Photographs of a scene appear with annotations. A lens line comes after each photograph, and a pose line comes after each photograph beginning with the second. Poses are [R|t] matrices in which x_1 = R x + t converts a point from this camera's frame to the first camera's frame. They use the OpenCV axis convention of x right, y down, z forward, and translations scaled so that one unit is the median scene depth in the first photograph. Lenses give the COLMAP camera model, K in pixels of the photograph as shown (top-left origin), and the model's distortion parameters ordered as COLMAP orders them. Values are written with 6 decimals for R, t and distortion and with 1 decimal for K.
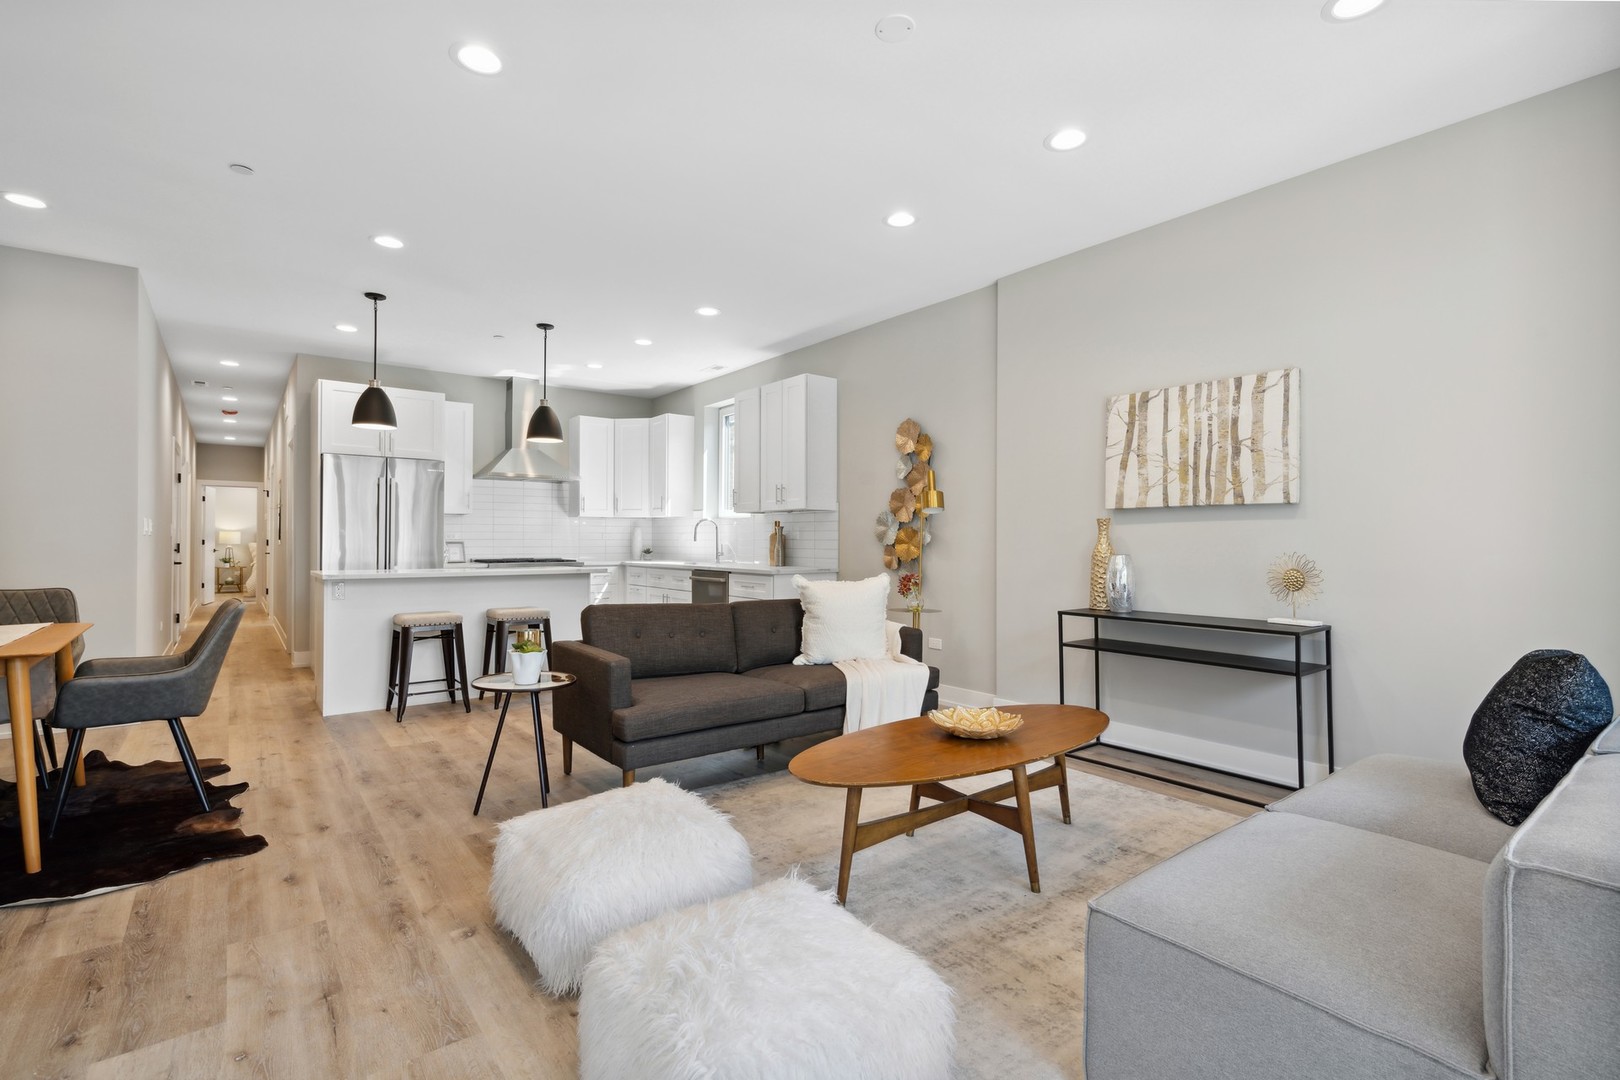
lens RADIAL K [[746.7, 0, 805.9], [0, 746.7, 540.3], [0, 0, 1]] dist [-0.003948, -0.000345]
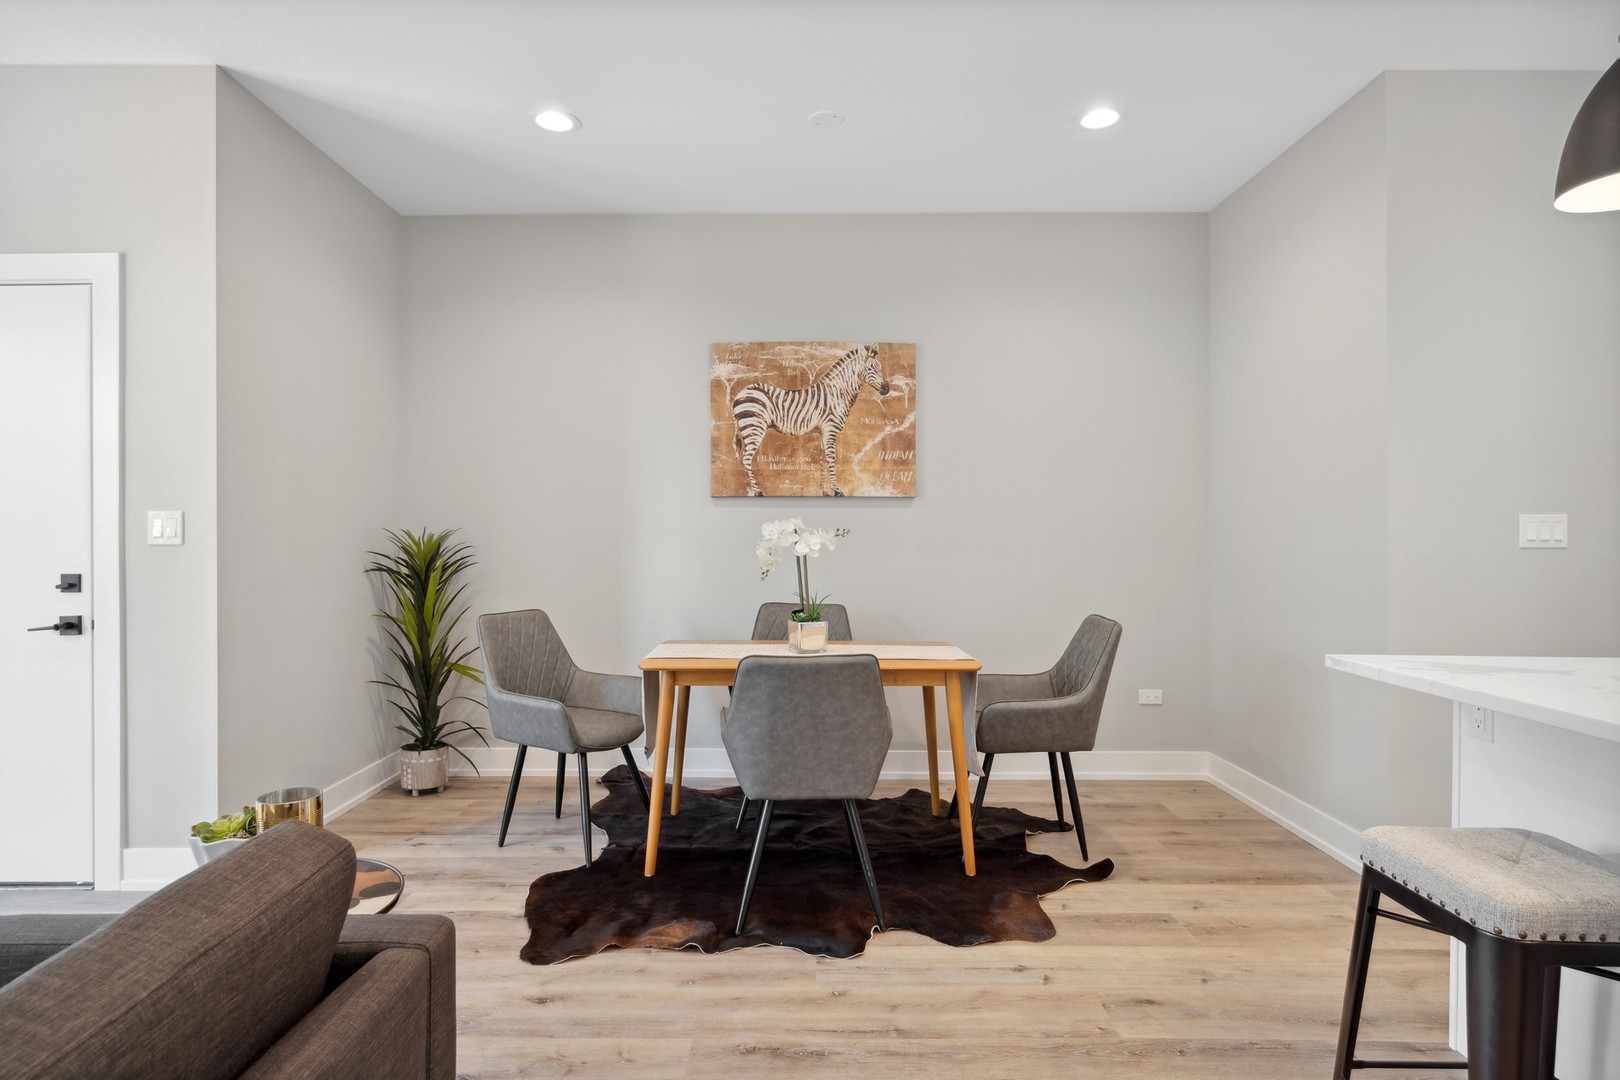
lens RADIAL K [[867.9, 0, 815.2], [0, 867.9, 537.6], [0, 0, 1]] dist [-0.005830, -0.000580]
pose [[-0.614850, 0.000848, -0.788643, -0.147617], [-0.000311, 0.999999, 0.001318, -0.018950], [0.788644, 0.001056, -0.614850, 1.277192]]
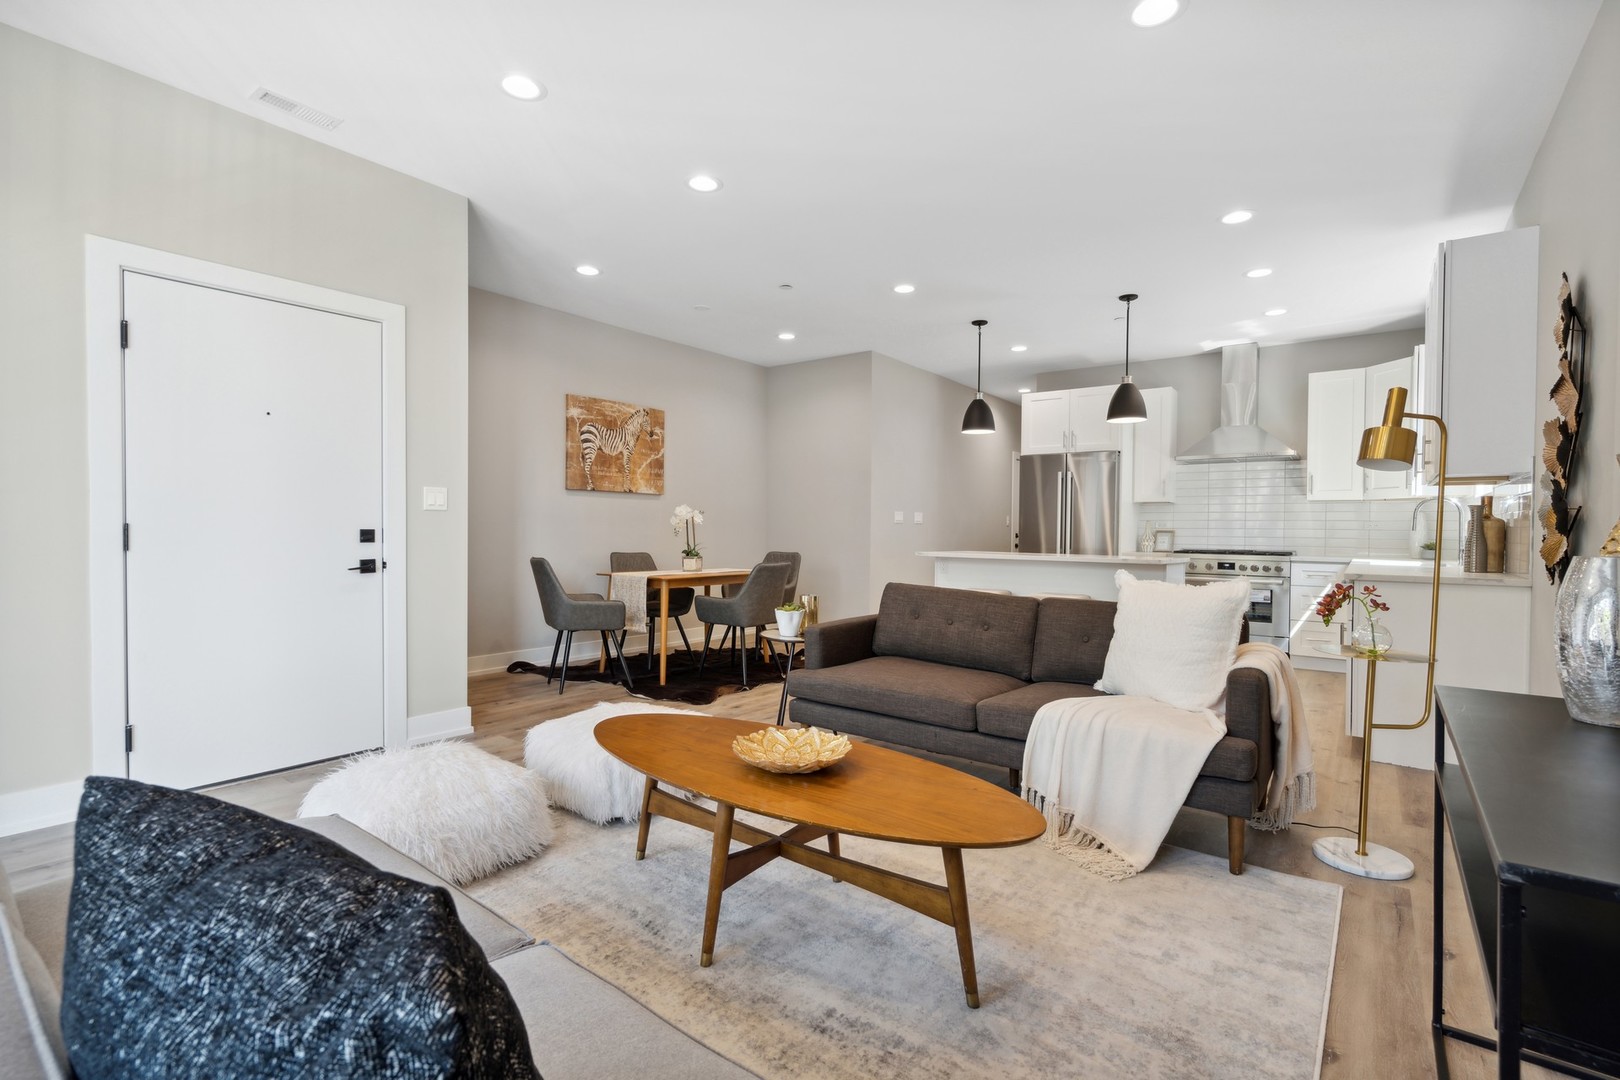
lens RADIAL K [[746.7, 0, 799.2], [0, 746.7, 532.2], [0, 0, 1]] dist [-0.003948, -0.000345]
pose [[0.240195, 0.005022, -0.970712, 0.688770], [-0.008640, 0.999958, 0.003035, 0.010988], [0.970686, 0.007658, 0.240229, 0.574078]]
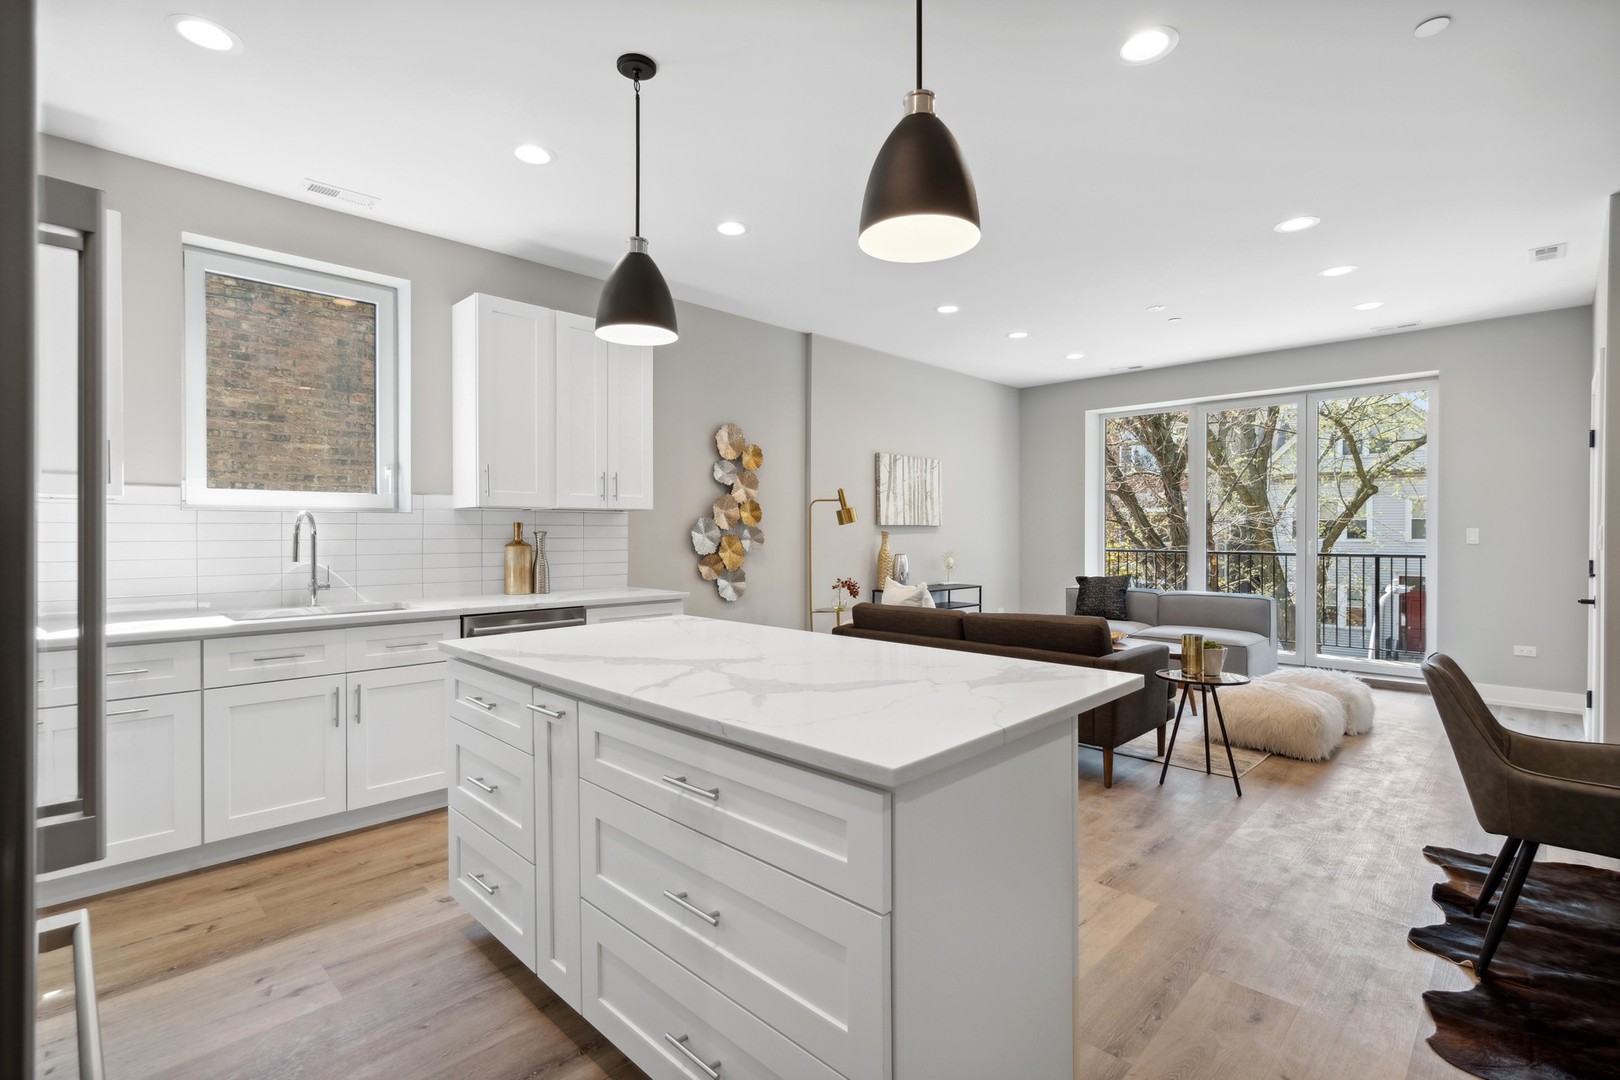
lens RADIAL K [[746.7, 0, 816.9], [0, 746.7, 537.4], [0, 0, 1]] dist [-0.003948, -0.000345]
pose [[-0.139384, -0.011659, 0.990170, -1.201058], [-0.002719, 0.999931, 0.011391, -0.036671], [-0.990235, -0.001105, -0.139406, 1.460453]]
